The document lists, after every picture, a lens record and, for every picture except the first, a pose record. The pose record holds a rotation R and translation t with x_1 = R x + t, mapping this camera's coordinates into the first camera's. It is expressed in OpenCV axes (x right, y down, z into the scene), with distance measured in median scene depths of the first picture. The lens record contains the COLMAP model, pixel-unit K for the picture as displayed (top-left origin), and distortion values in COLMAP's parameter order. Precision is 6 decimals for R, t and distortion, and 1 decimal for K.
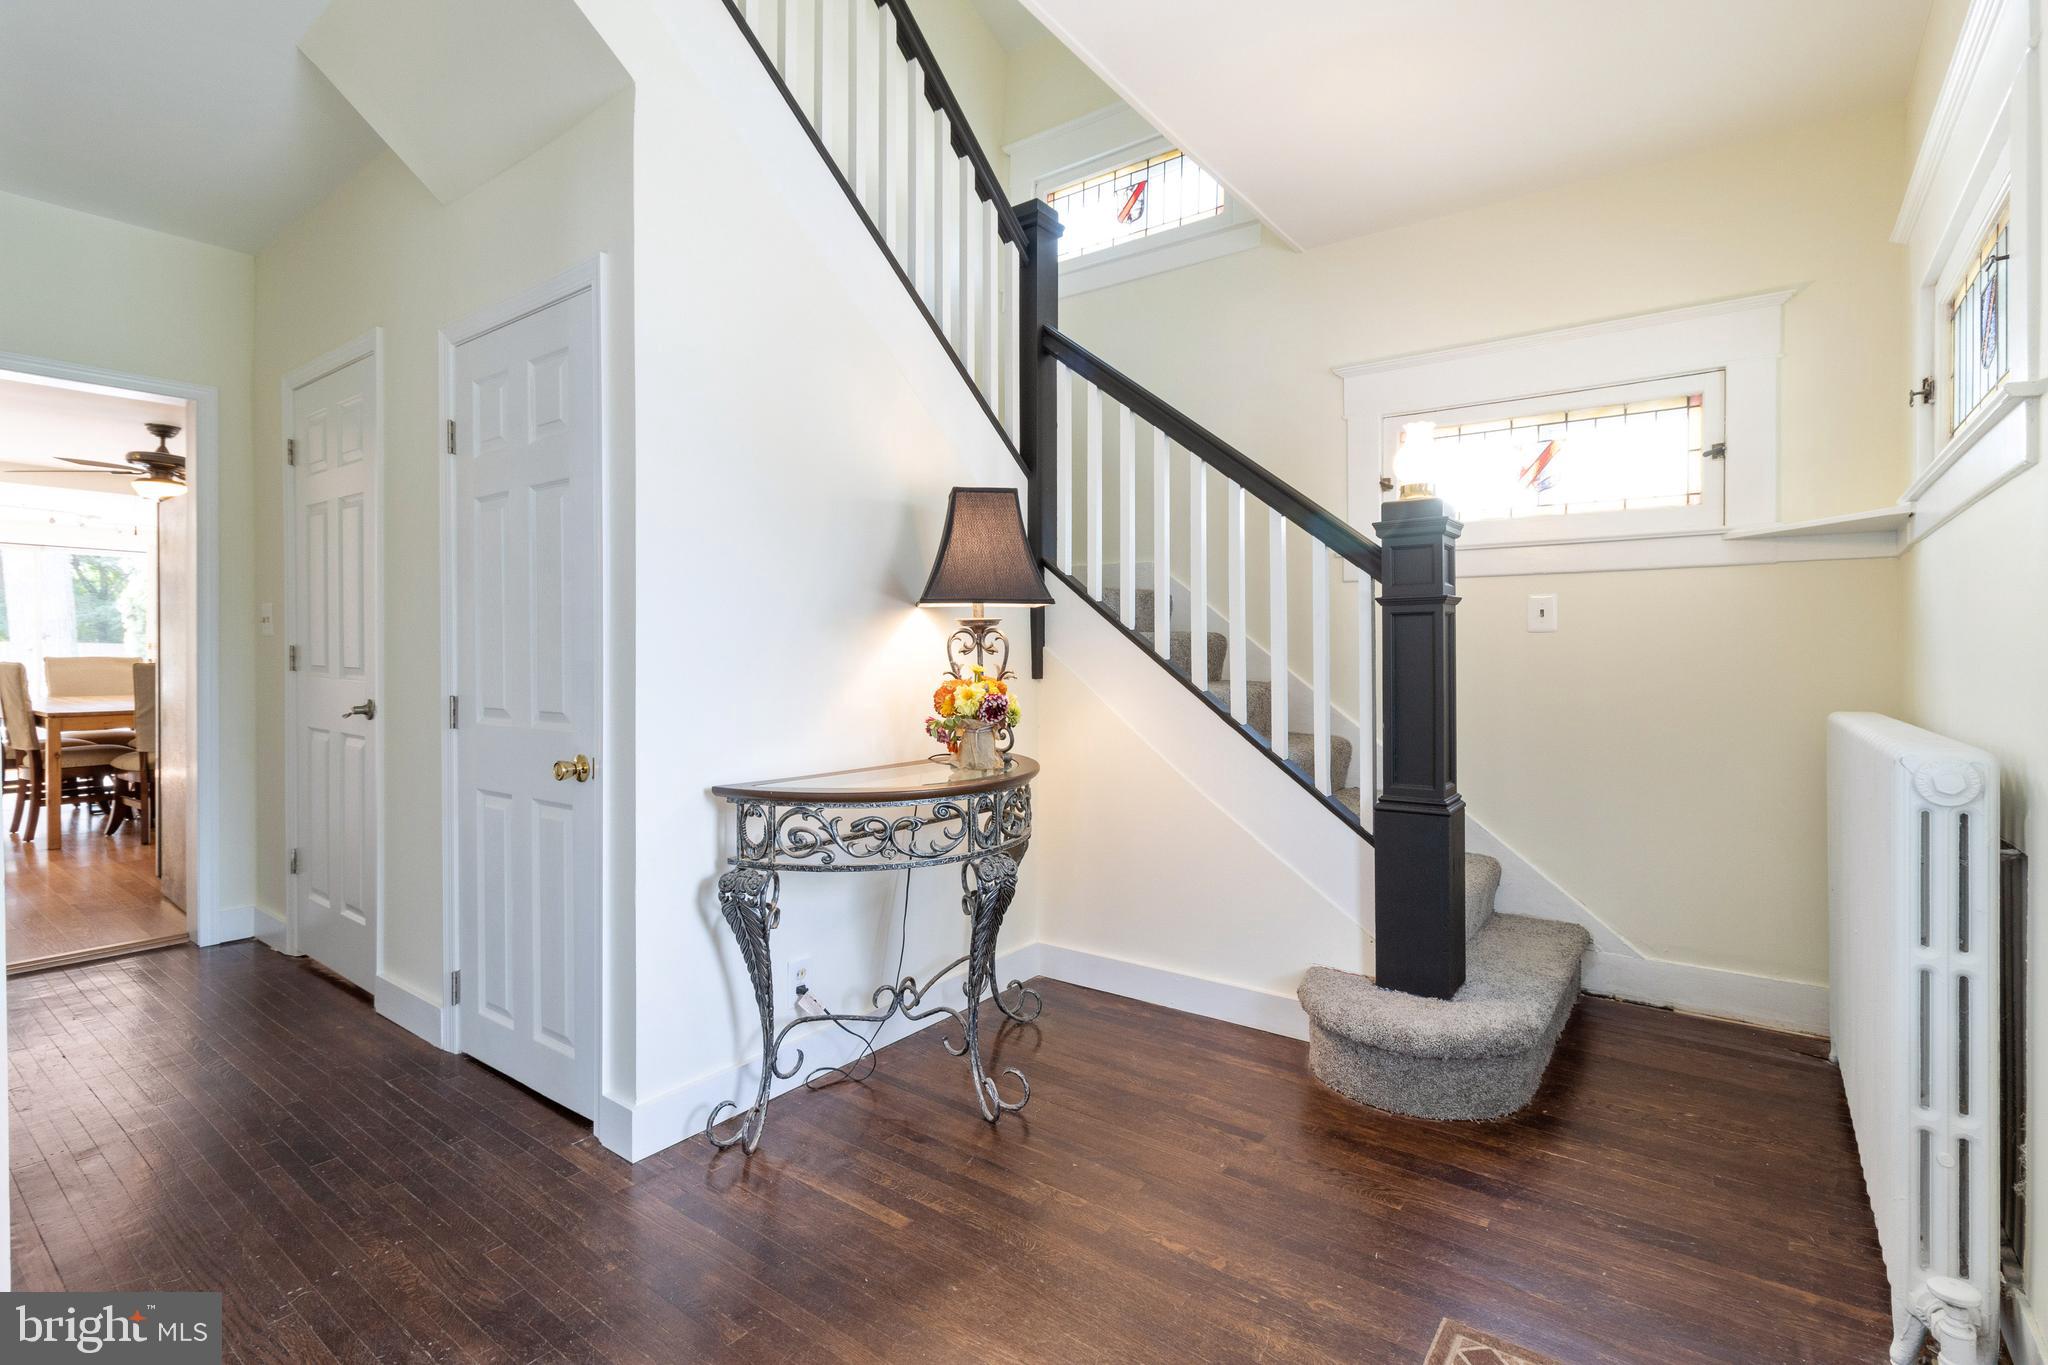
lens RADIAL K [[949.5, 0, 1025.7], [0, 949.5, 651.1], [0, 0, 1]] dist [0.000171, -0.000078]
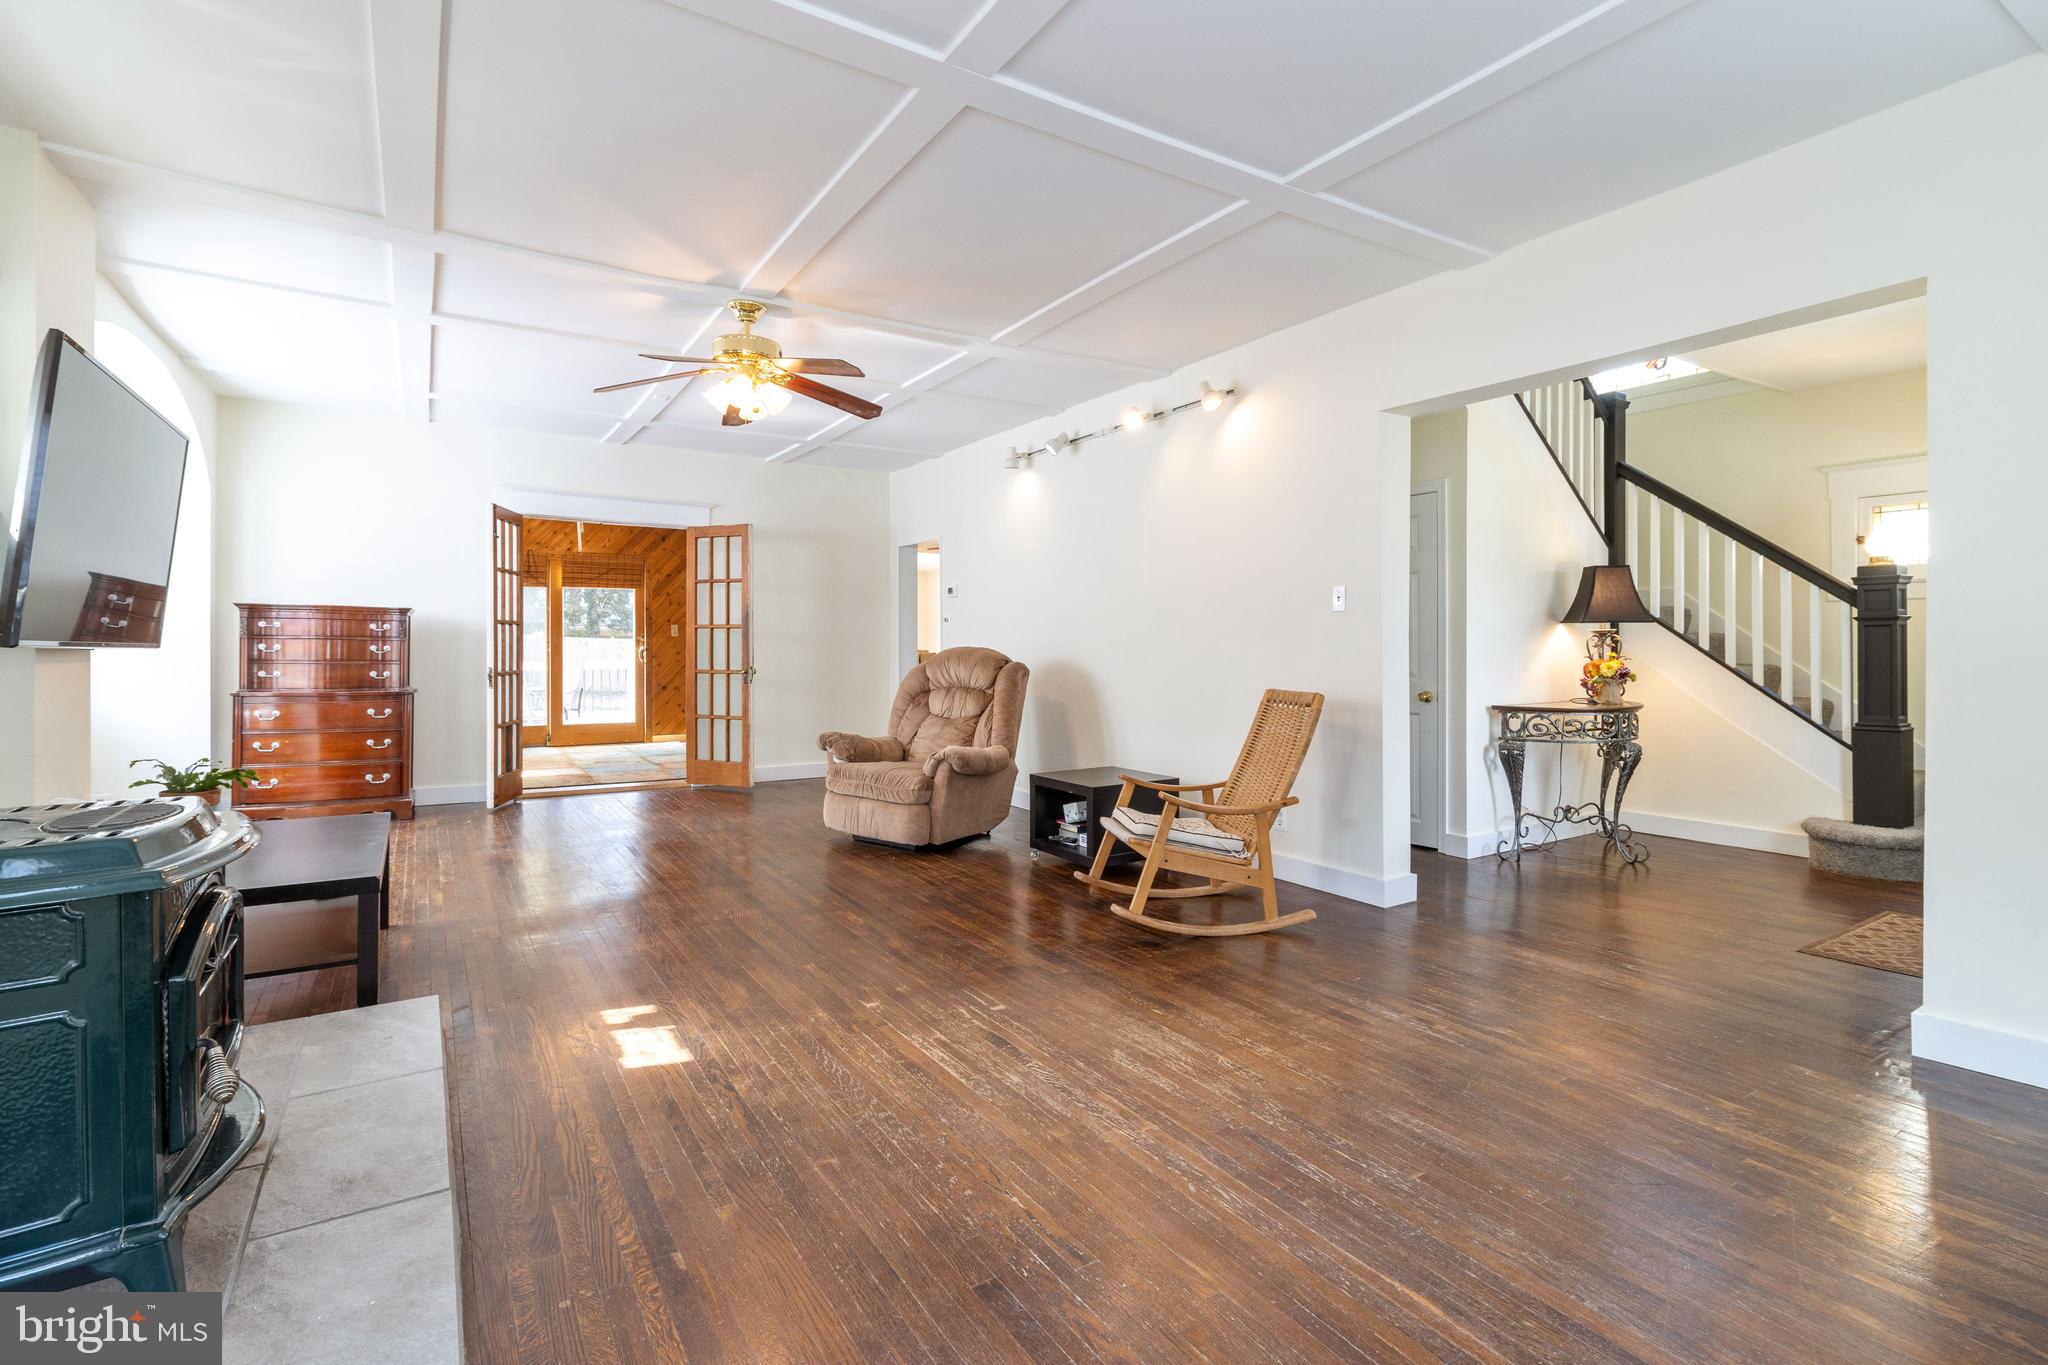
lens RADIAL K [[949.5, 0, 1025.7], [0, 949.5, 651.1], [0, 0, 1]] dist [0.000171, -0.000078]
pose [[0.939199, 0.001043, -0.343372, -0.511201], [-0.000626, 0.999999, 0.001324, 0.009679], [0.343373, -0.001029, 0.939199, -1.294714]]
